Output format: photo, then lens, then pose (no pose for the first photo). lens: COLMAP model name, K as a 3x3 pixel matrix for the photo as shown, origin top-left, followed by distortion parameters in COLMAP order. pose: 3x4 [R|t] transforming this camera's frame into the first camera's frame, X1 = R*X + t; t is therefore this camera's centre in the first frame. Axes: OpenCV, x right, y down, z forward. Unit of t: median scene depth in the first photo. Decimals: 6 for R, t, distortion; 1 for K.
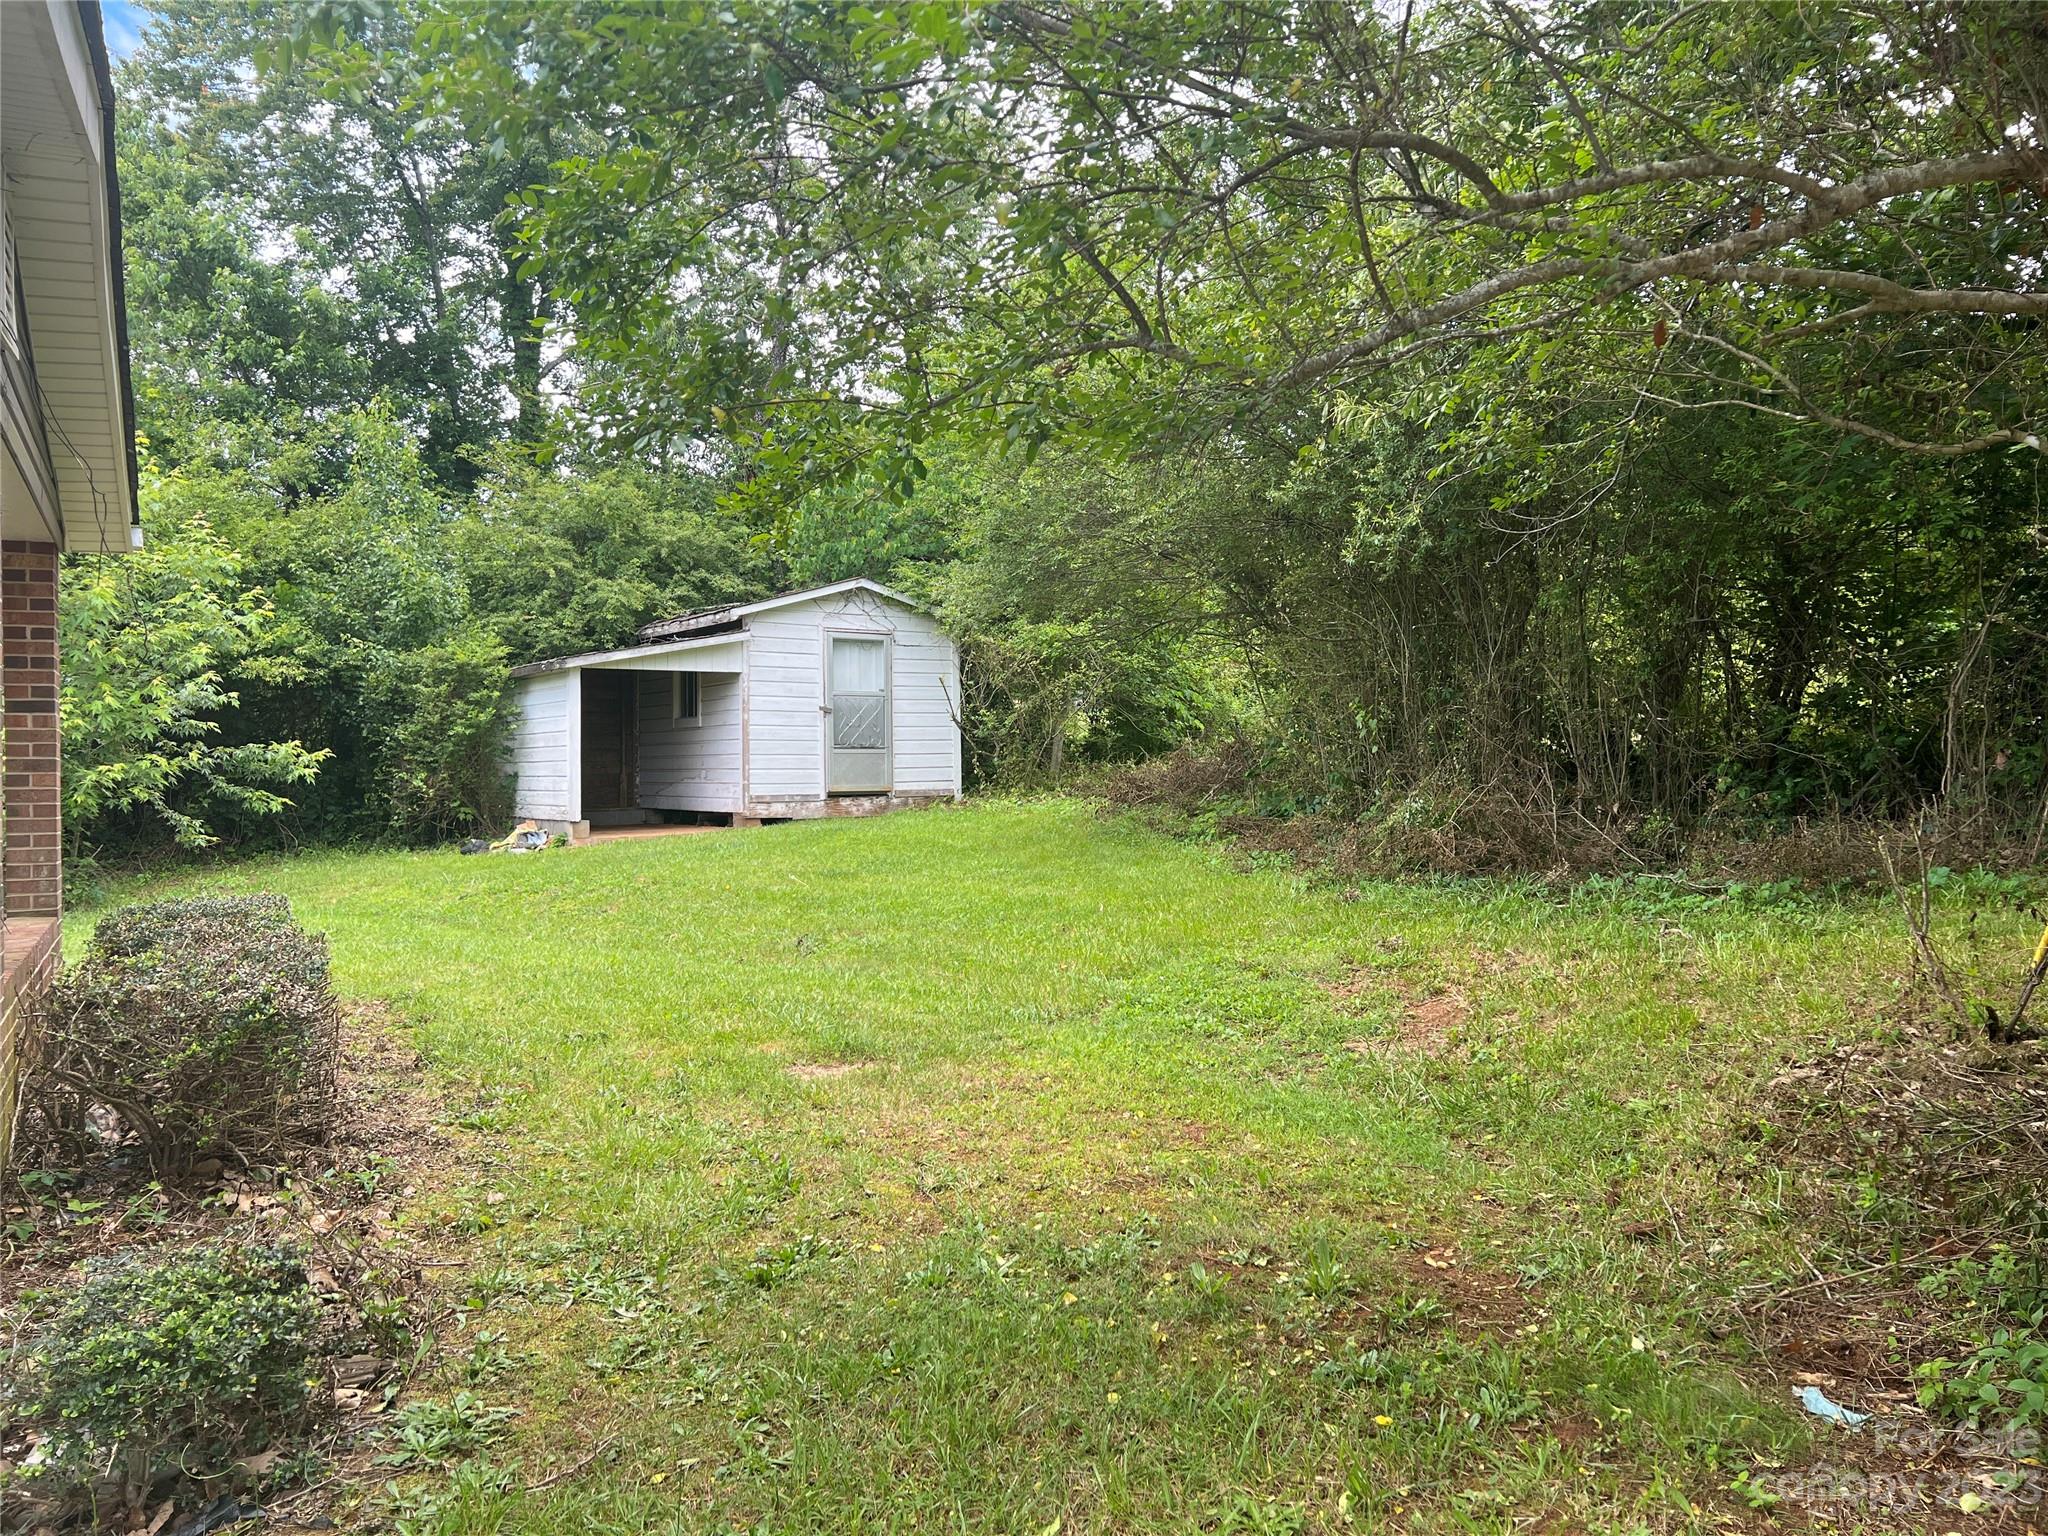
lens RADIAL K [[1552.1, 0, 1024.0], [0, 1552.1, 768.0], [0, 0, 1]] dist [0.043392, -0.048189]
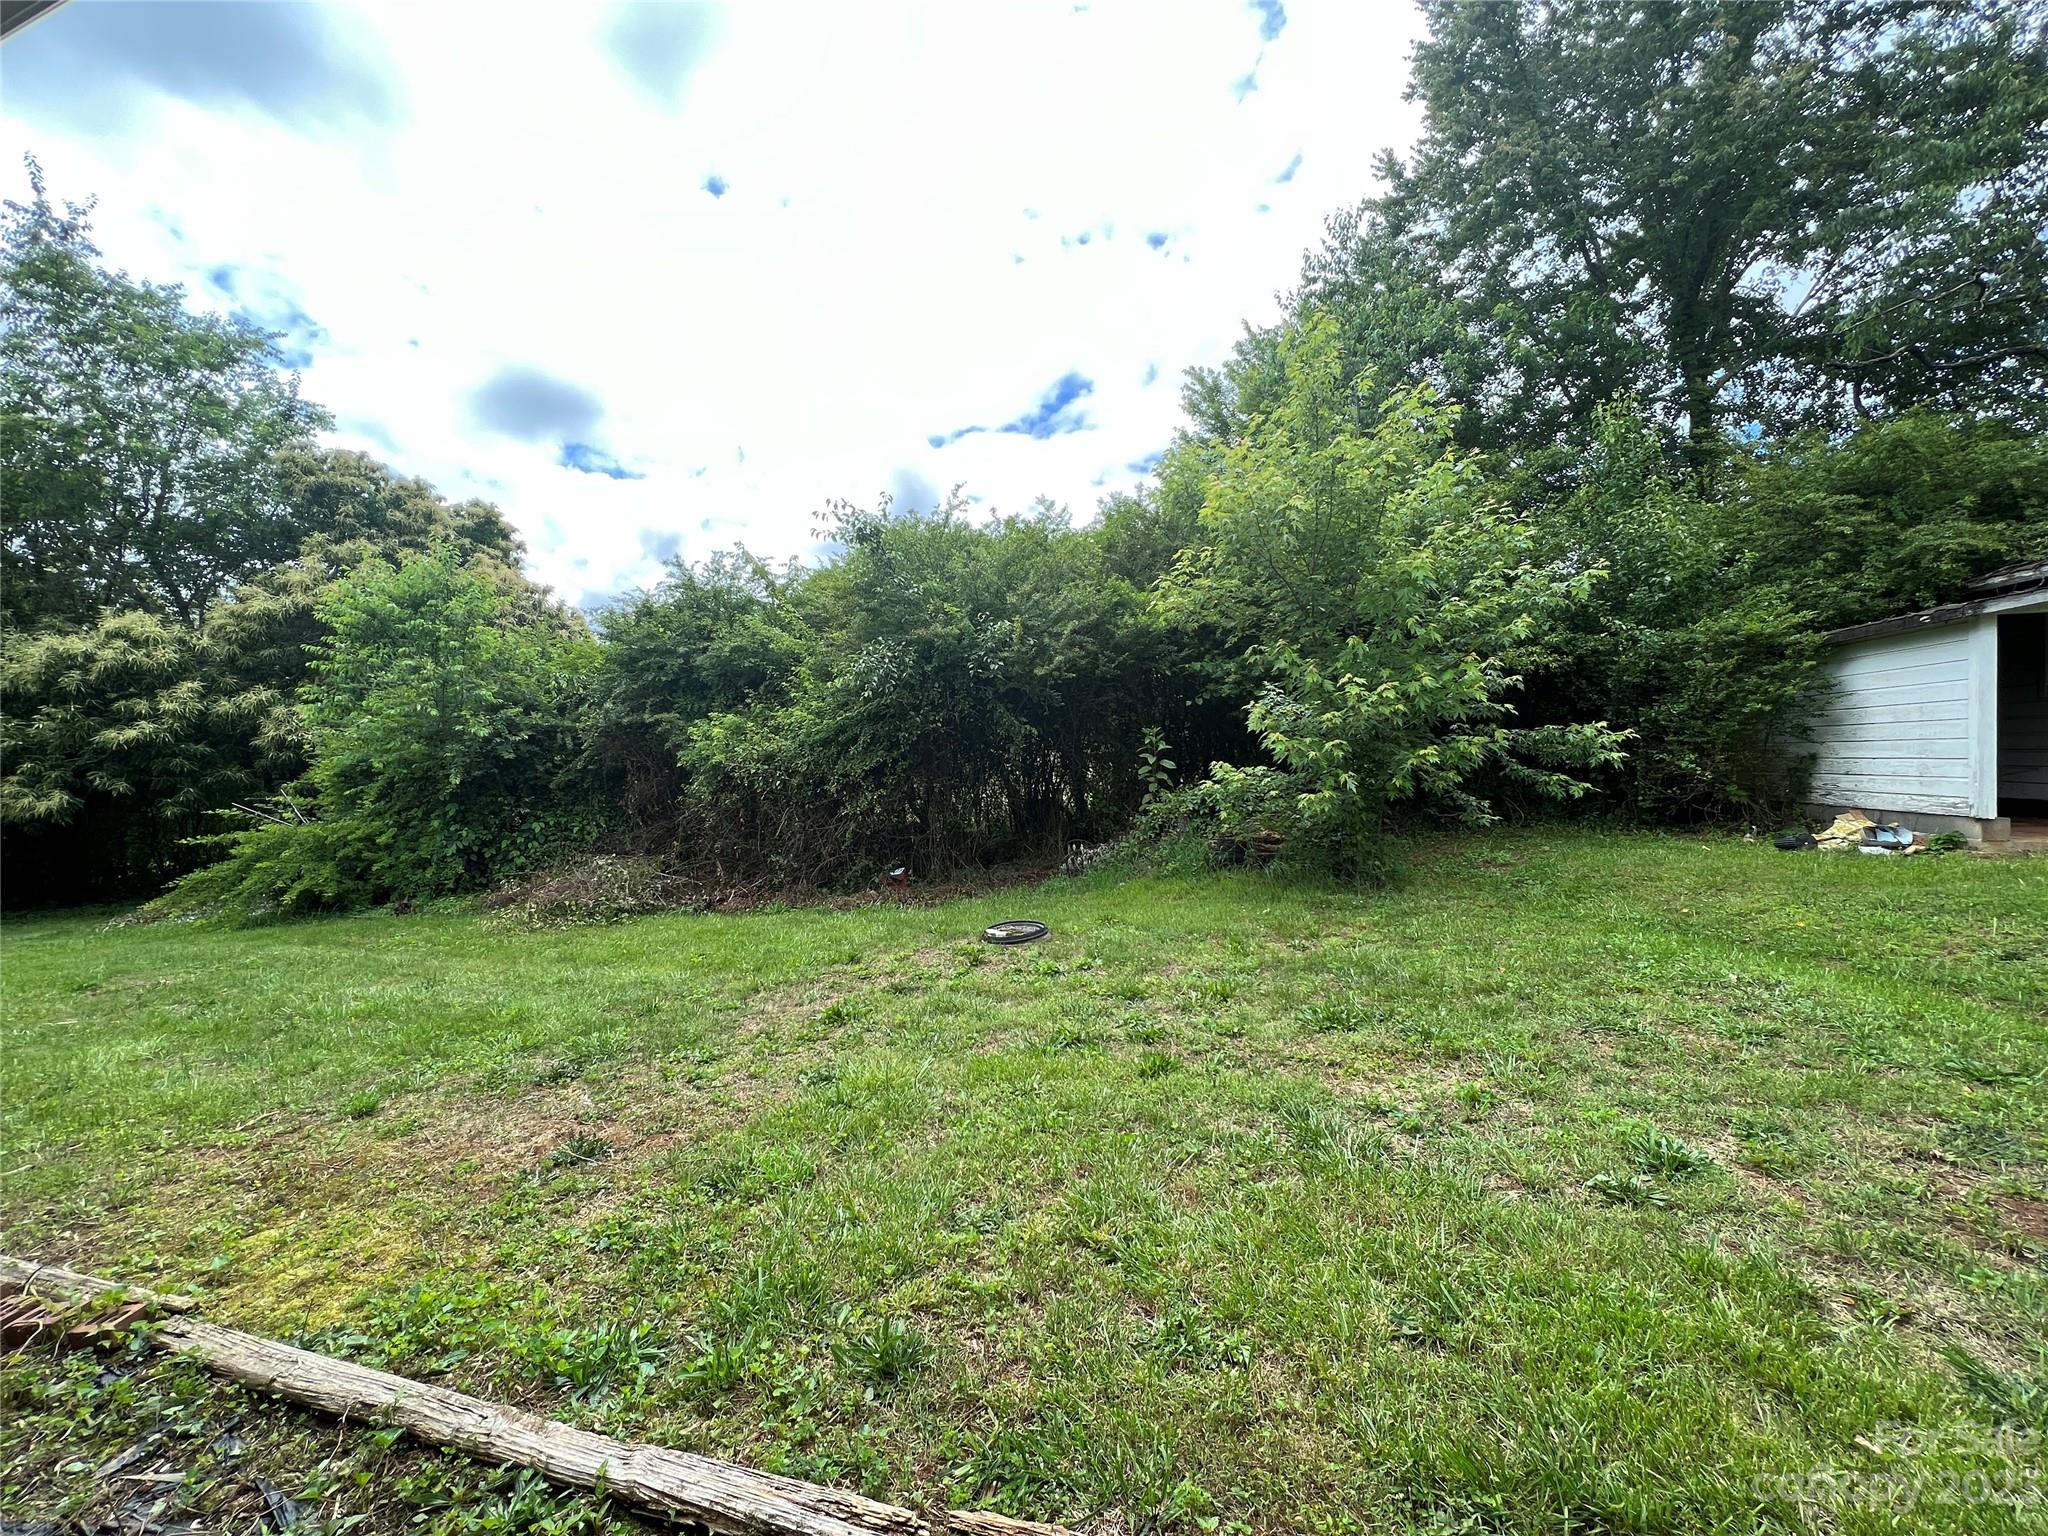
lens RADIAL K [[800.0, 0, 1024.0], [0, 800.0, 768.0], [0, 0, 1]] dist [0.000267, 0.000333]
pose [[0.645724, 0.009351, -0.763513, -0.291499], [0.007575, 0.999797, 0.018651, -0.000780], [0.763533, -0.017827, 0.645523, 0.393537]]
